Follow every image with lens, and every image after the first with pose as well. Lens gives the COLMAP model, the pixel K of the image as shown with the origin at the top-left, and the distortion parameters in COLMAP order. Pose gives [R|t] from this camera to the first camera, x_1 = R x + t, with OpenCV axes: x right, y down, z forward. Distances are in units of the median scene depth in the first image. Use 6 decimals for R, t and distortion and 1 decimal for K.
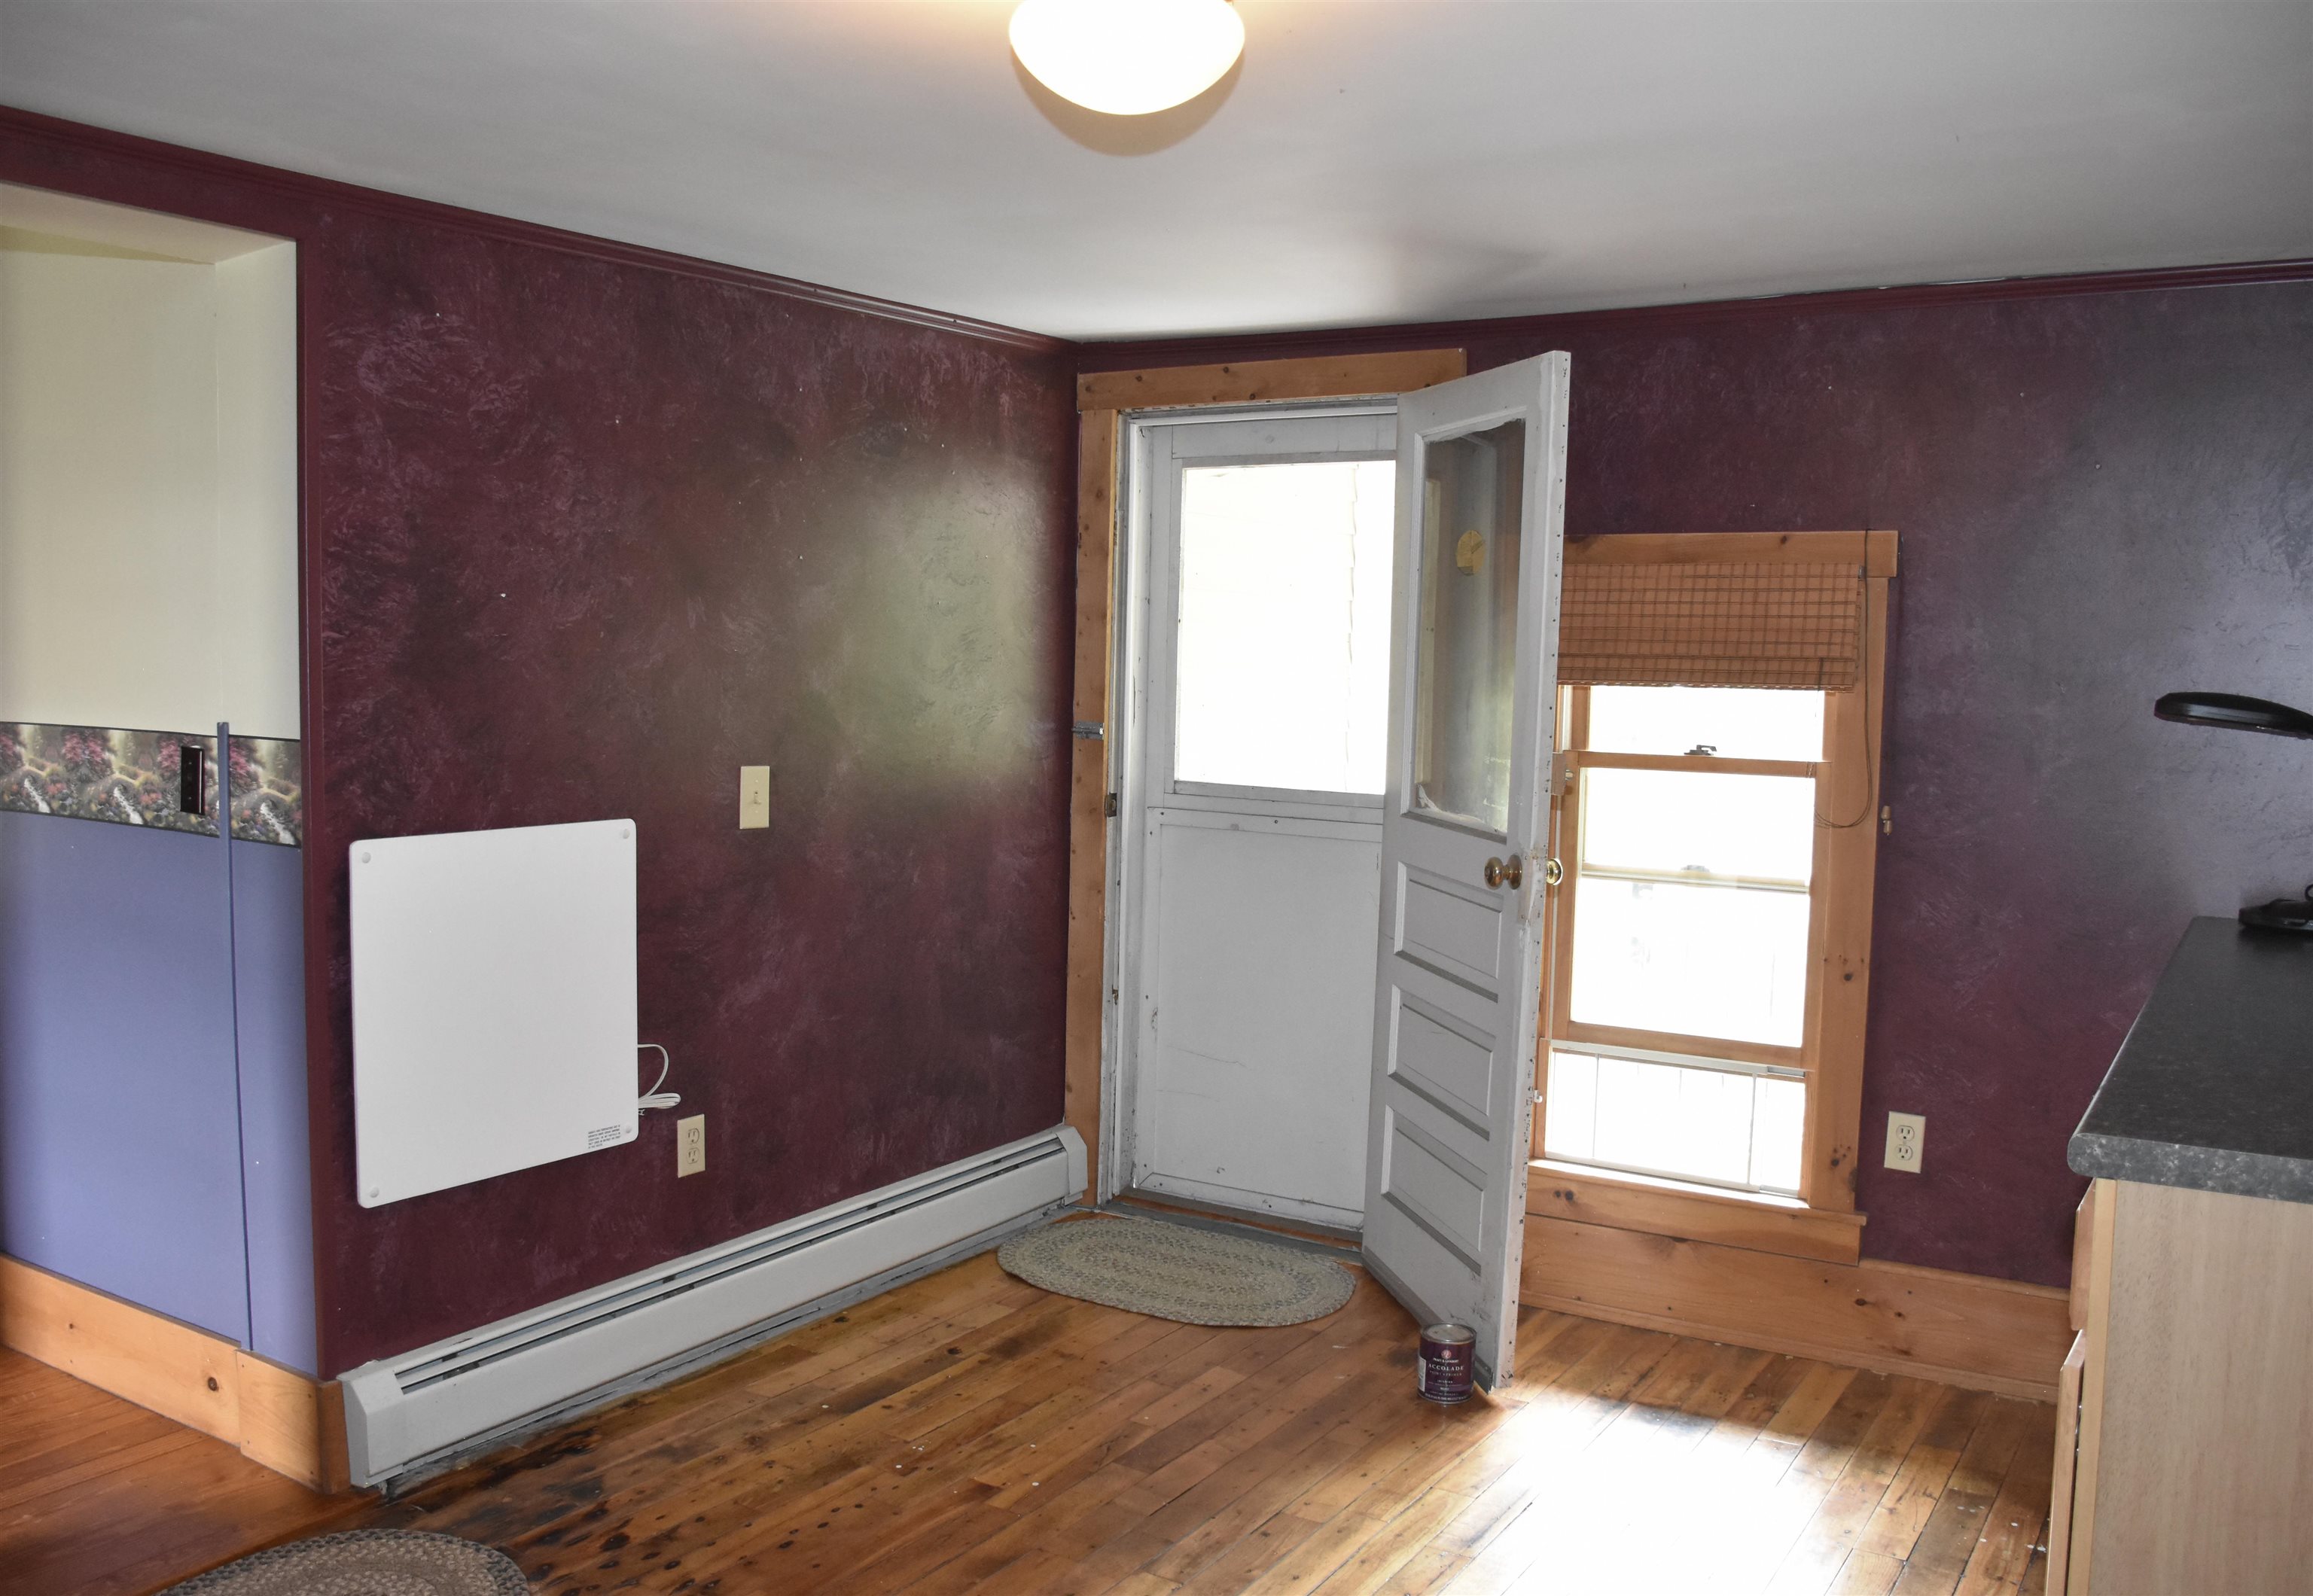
lens RADIAL K [[1900.4, 0, 1156.5], [0, 1900.4, 813.6], [0, 0, 1]] dist [-0.105705, 0.000679]
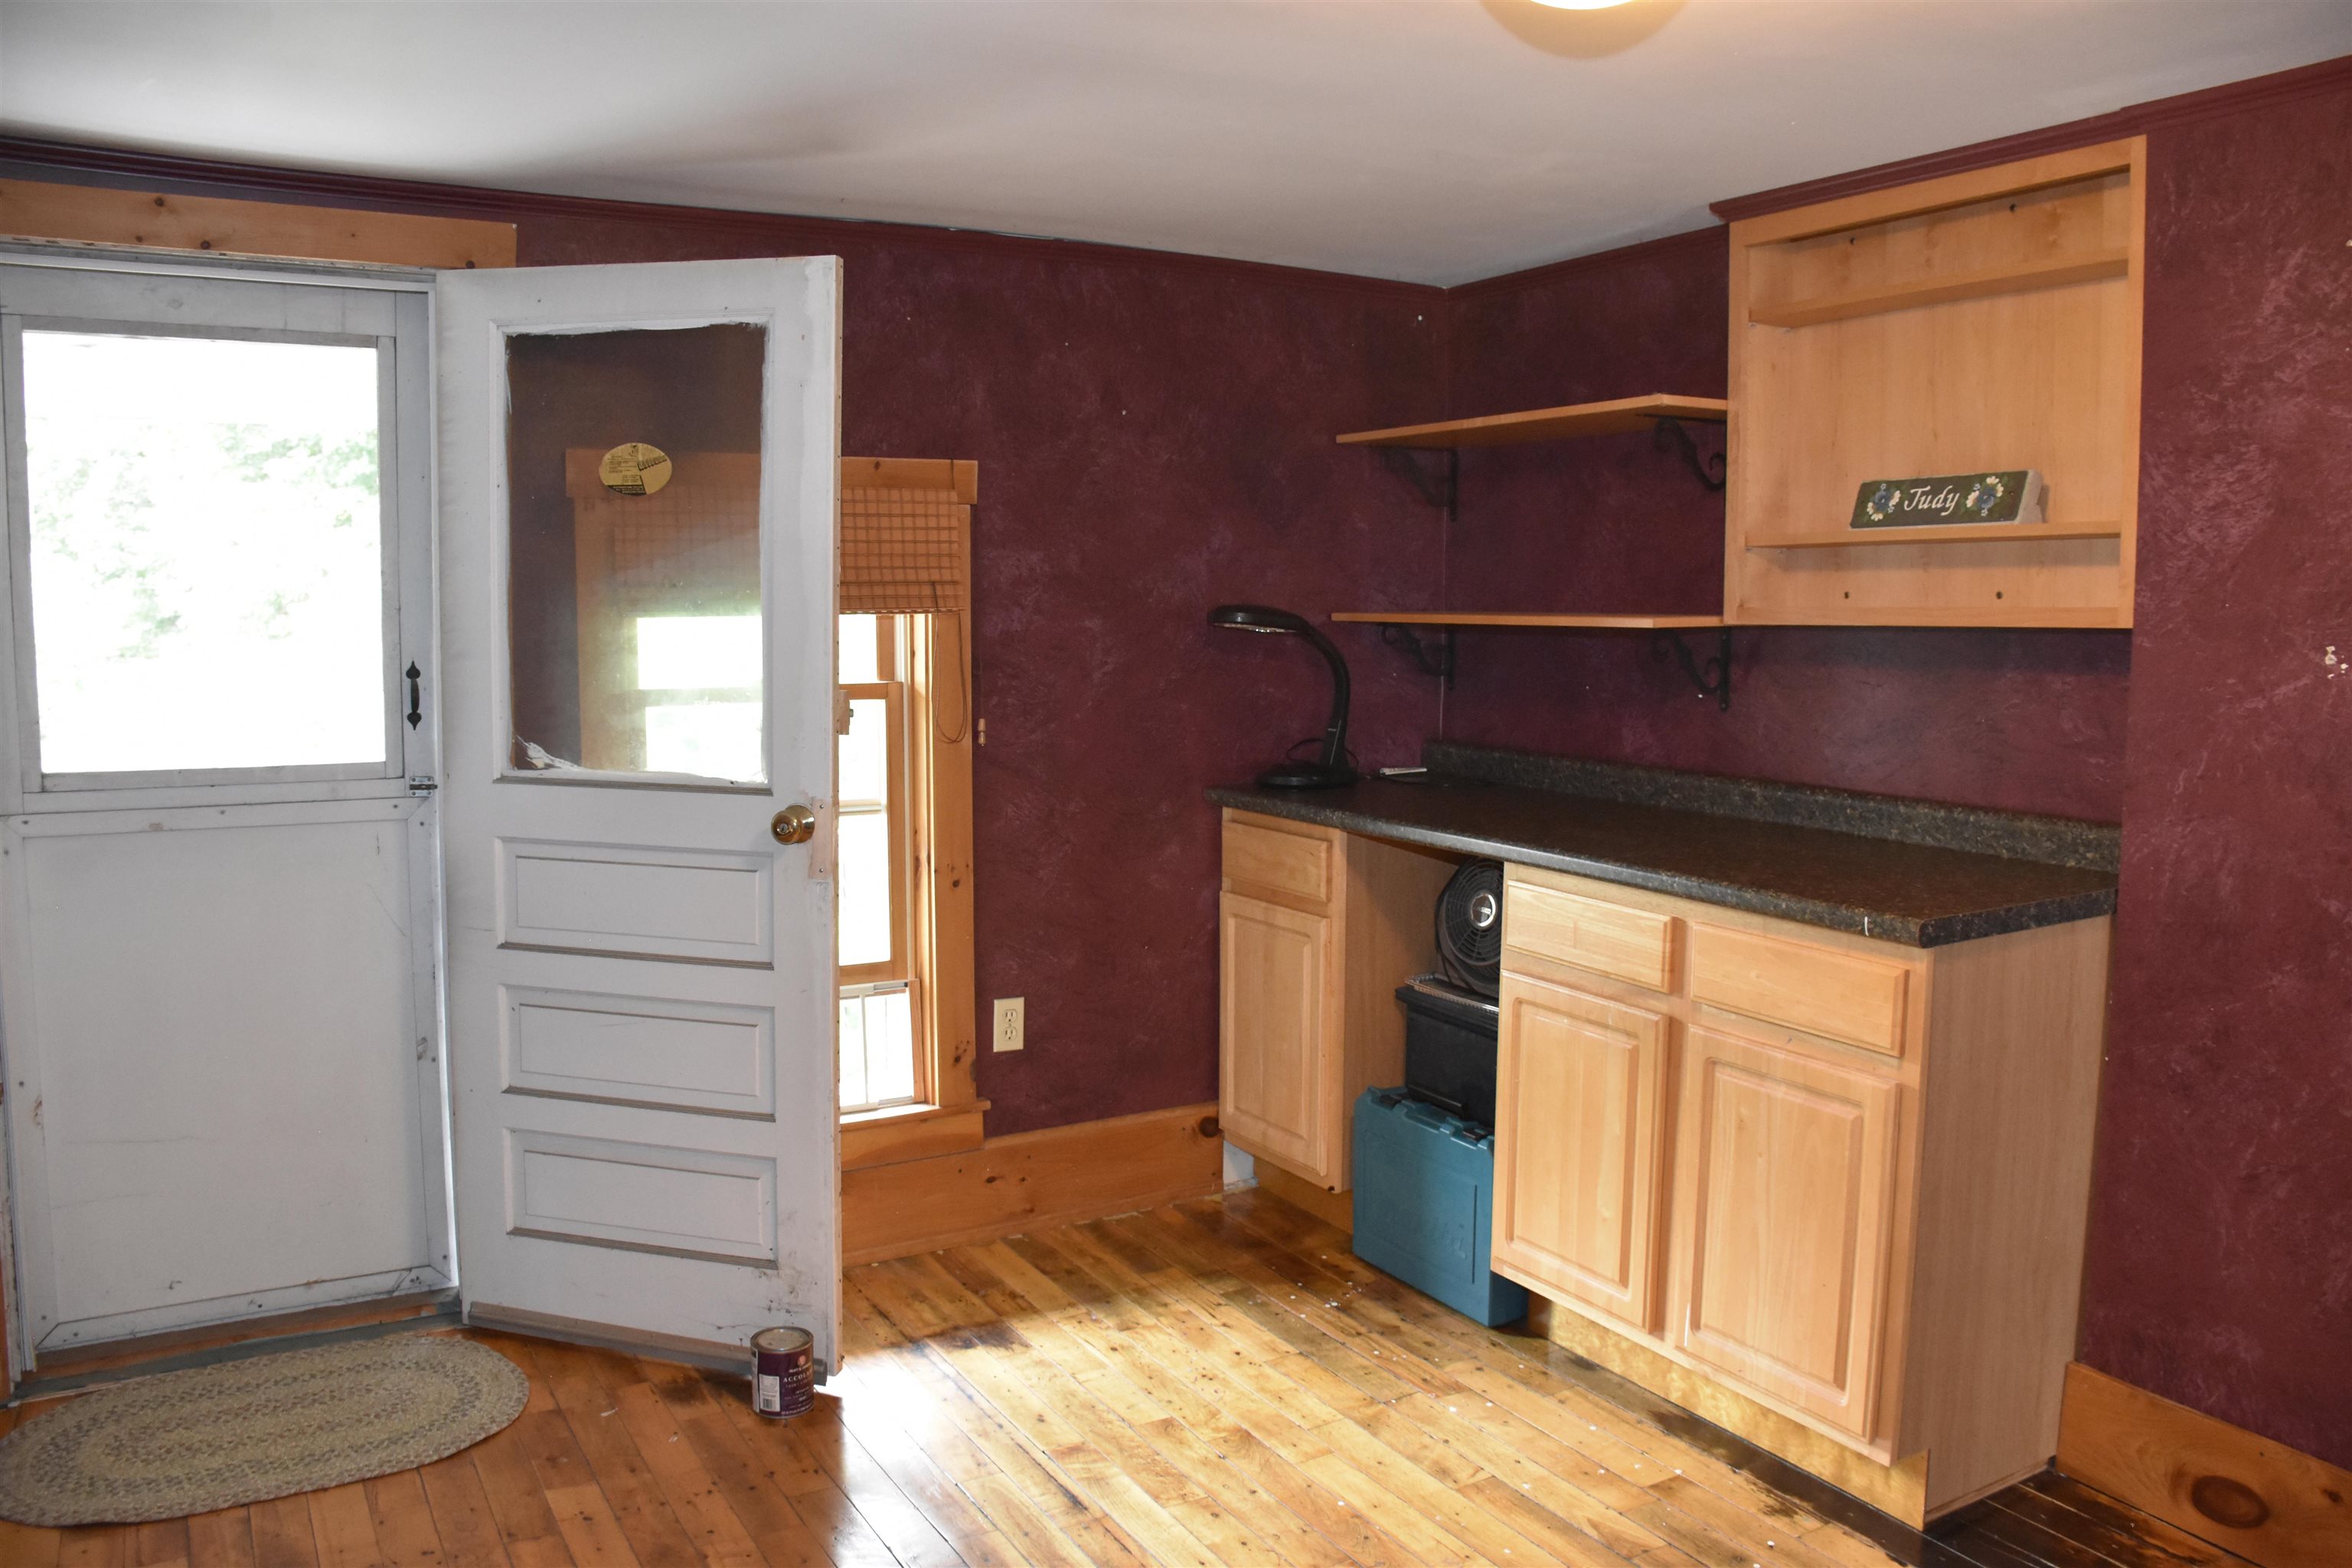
lens RADIAL K [[1813.4, 0, 1176.0], [0, 1813.4, 784.0], [0, 0, 1]] dist [-0.164464, 0.103900]
pose [[0.447419, -0.111622, 0.887331, -0.473280], [0.075769, 0.993344, 0.086753, -0.047627], [-0.891109, 0.028417, 0.452899, 0.425479]]
